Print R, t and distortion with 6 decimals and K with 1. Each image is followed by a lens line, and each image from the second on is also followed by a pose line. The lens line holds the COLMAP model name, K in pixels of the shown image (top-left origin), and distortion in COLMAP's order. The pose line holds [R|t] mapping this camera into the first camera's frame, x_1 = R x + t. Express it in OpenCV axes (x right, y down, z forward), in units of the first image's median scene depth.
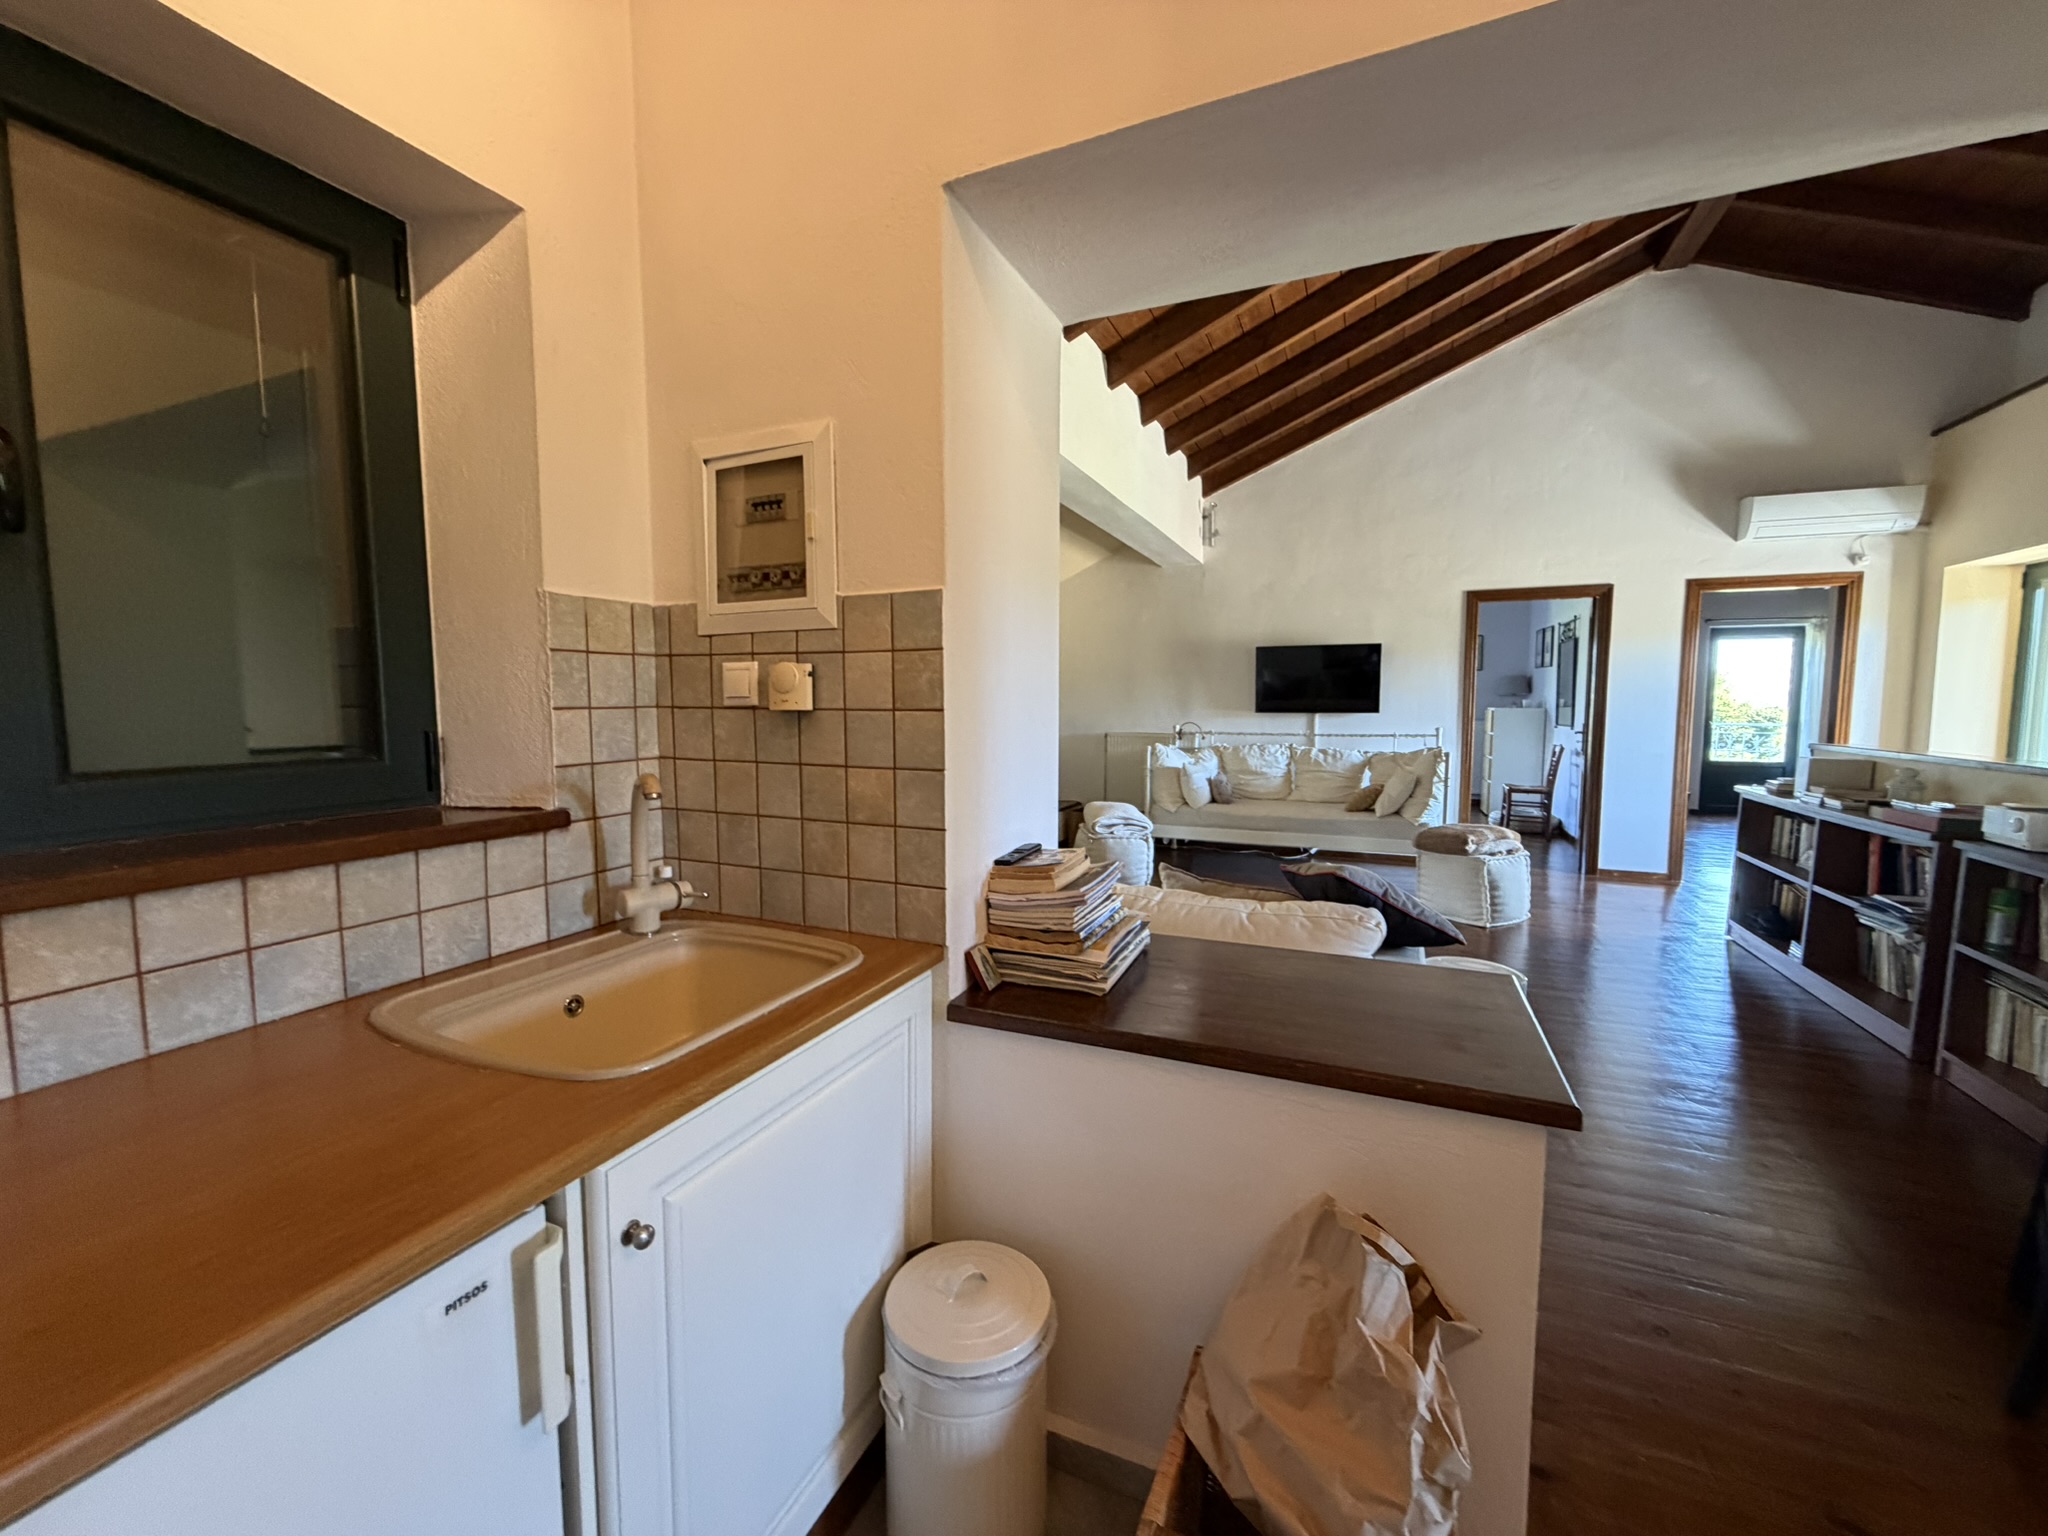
lens RADIAL K [[807.7, 0, 1021.9], [0, 807.7, 774.9], [0, 0, 1]] dist [-0.003953, 0.000651]
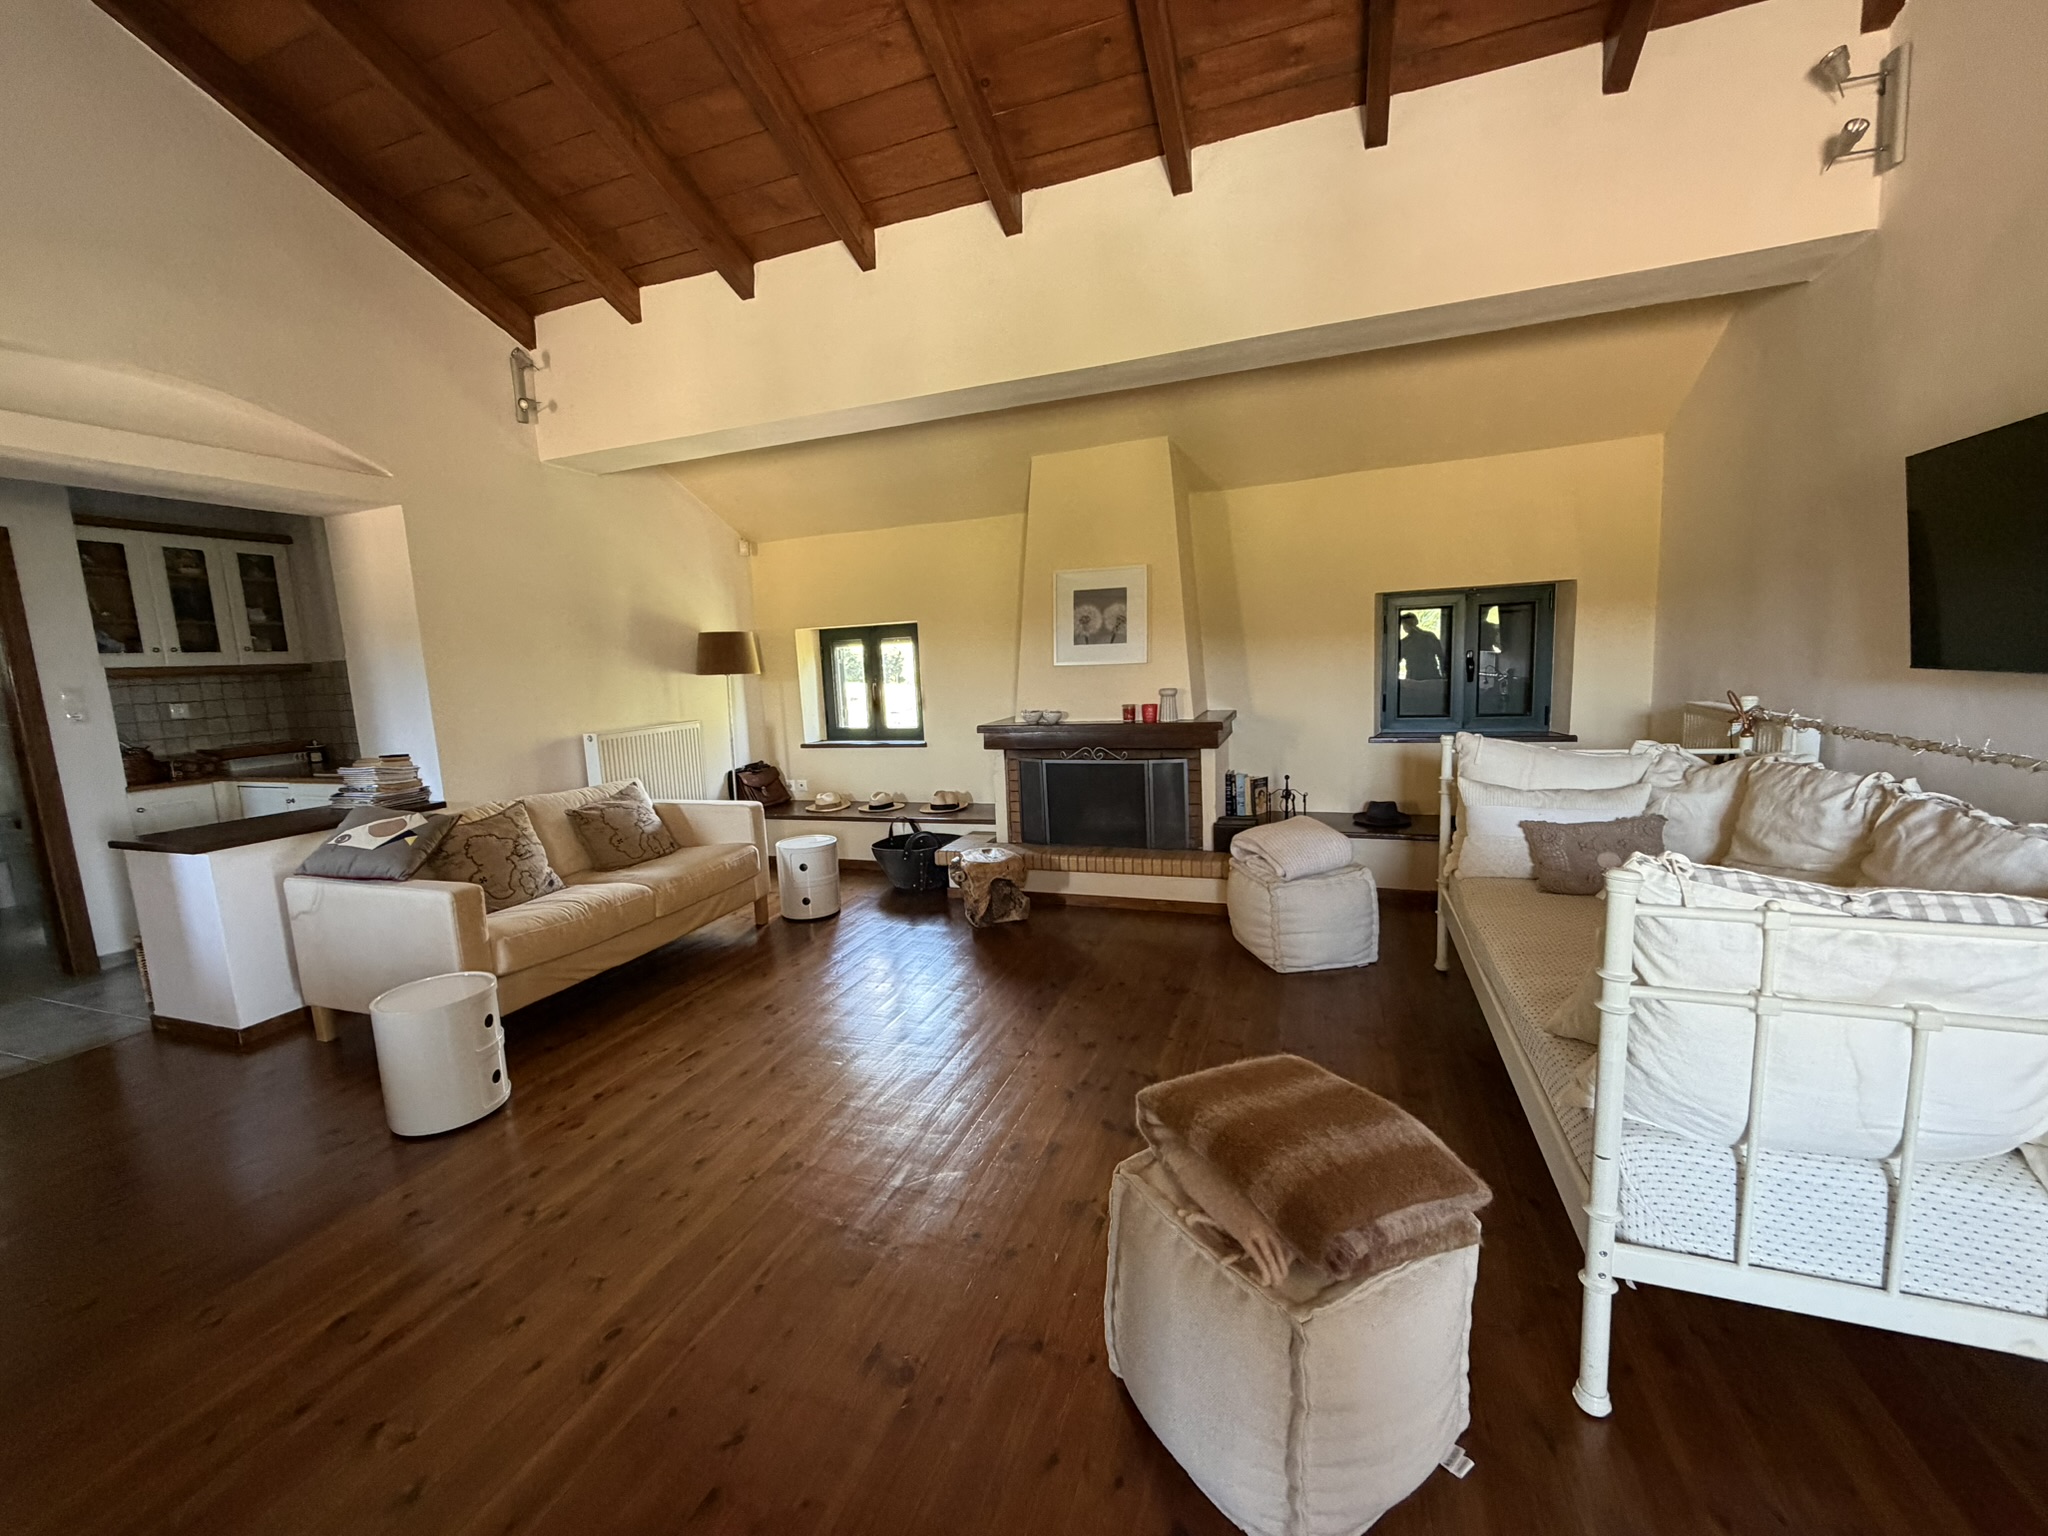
lens RADIAL K [[807.7, 0, 1021.9], [0, 807.7, 774.9], [0, 0, 1]] dist [-0.003953, 0.000651]
pose [[0.065057, 0.141004, -0.987869, 0.632275], [-0.048258, 0.989253, 0.138024, -0.067650], [0.996714, 0.038693, 0.071162, 0.683349]]
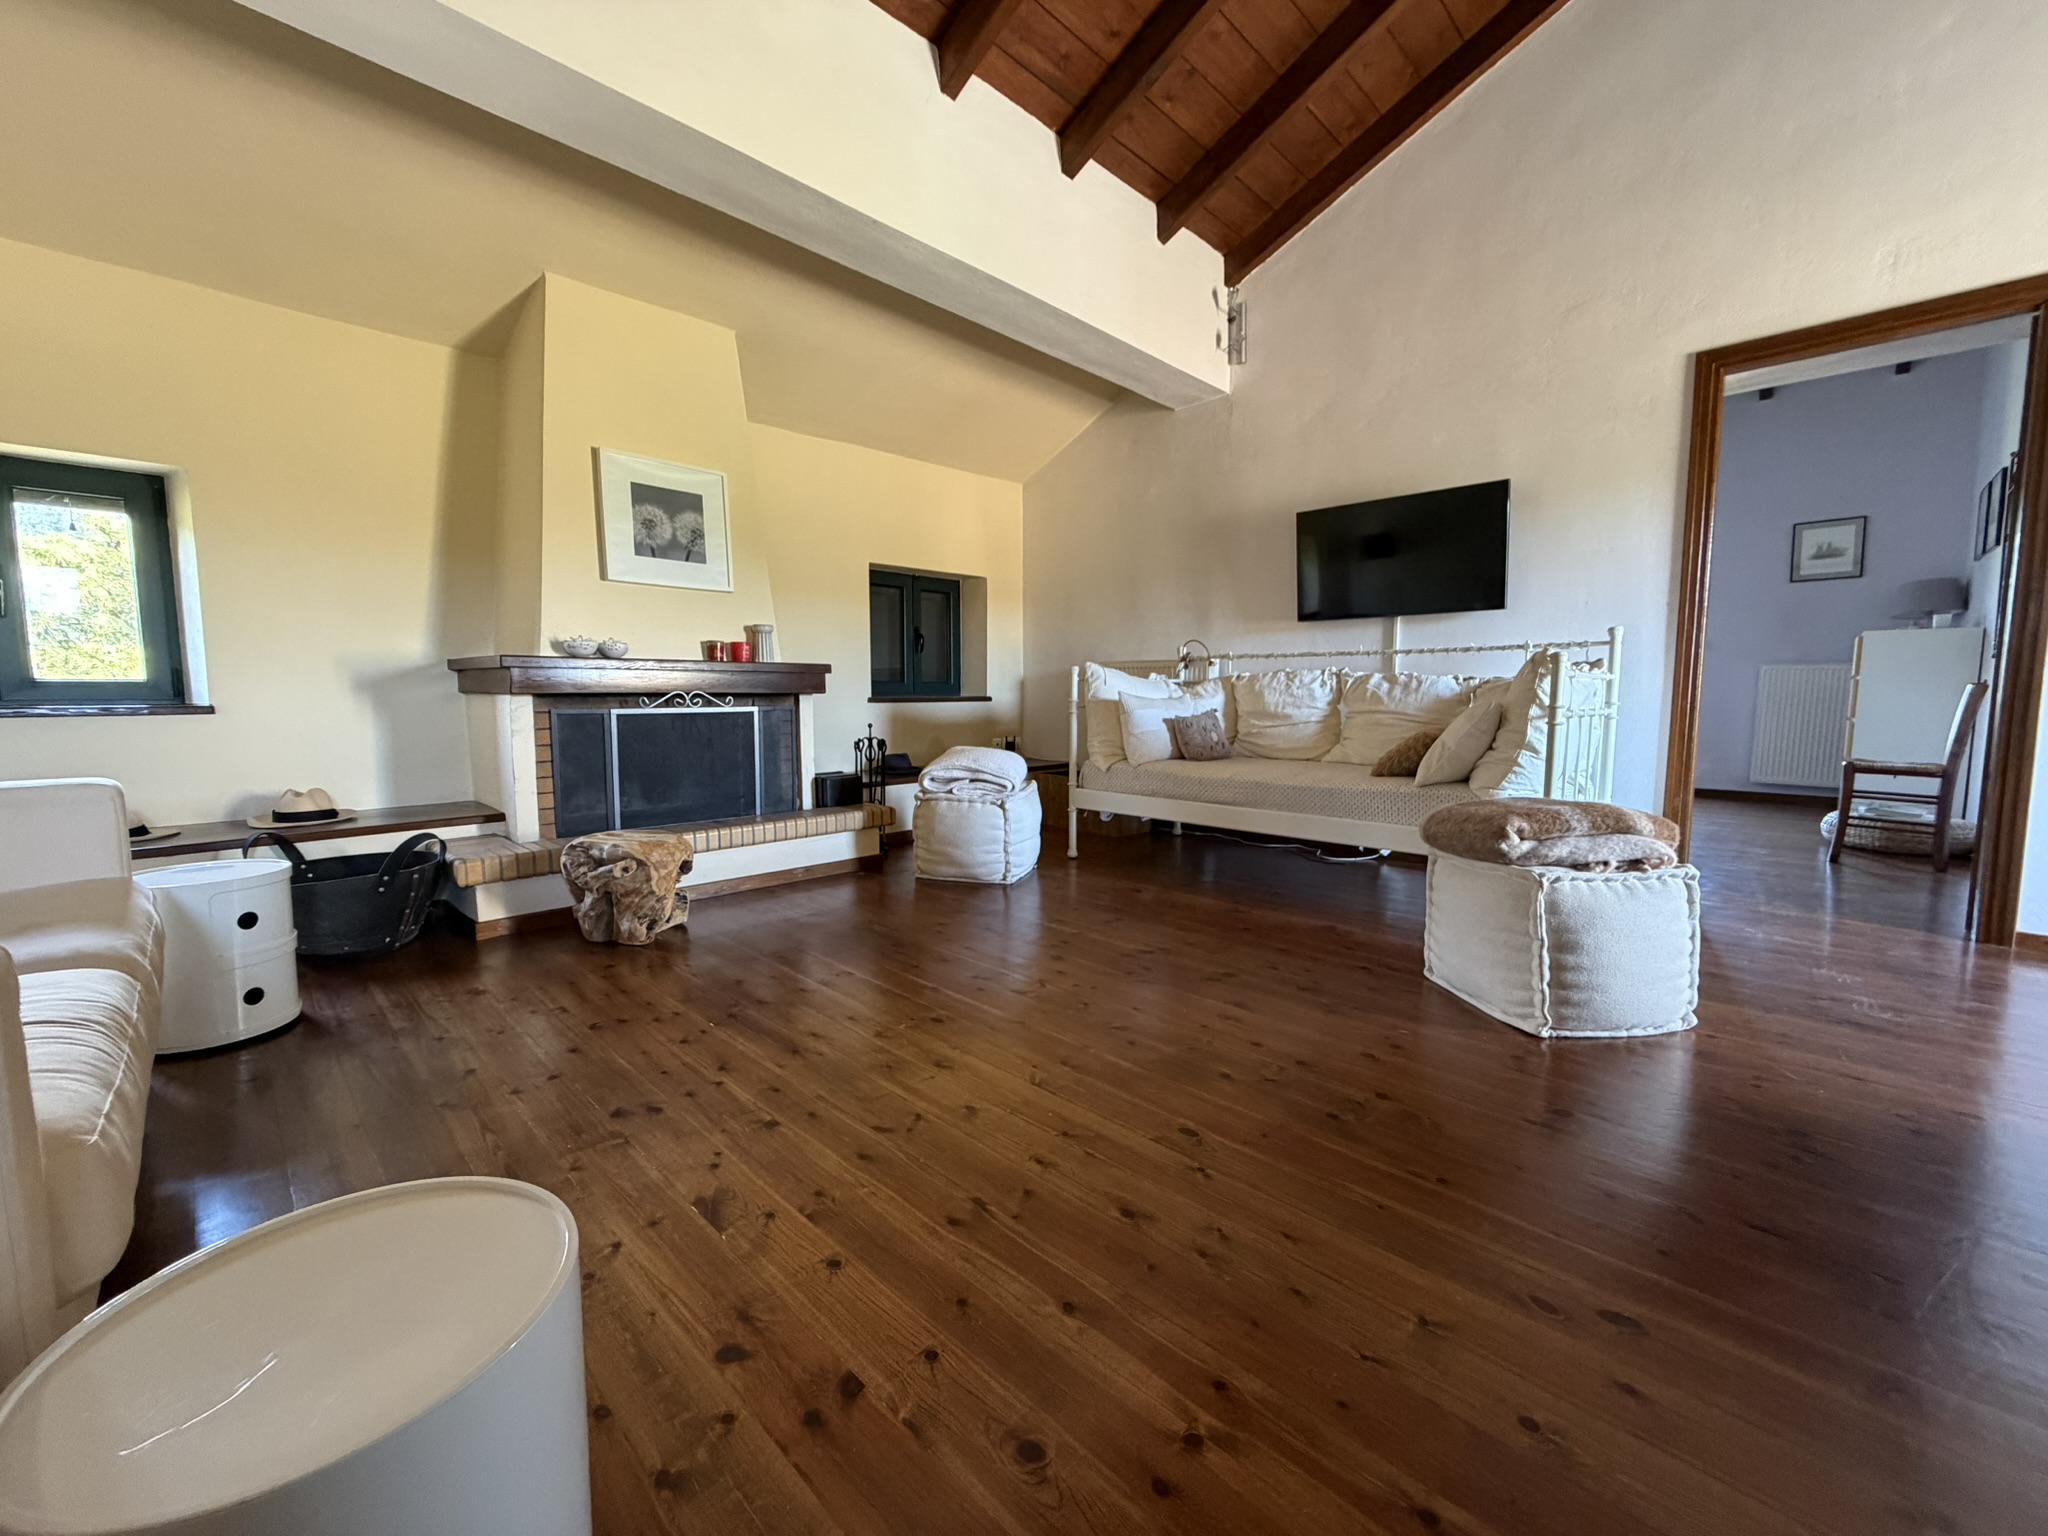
lens RADIAL K [[813.4, 0, 1024.0], [0, 813.4, 768.0], [0, 0, 1]] dist [-0.000631, 0.000108]
pose [[0.933969, 0.035911, -0.355545, 0.344991], [-0.035233, 0.999344, 0.008385, 0.039984], [0.355613, 0.004696, 0.934622, 0.372080]]
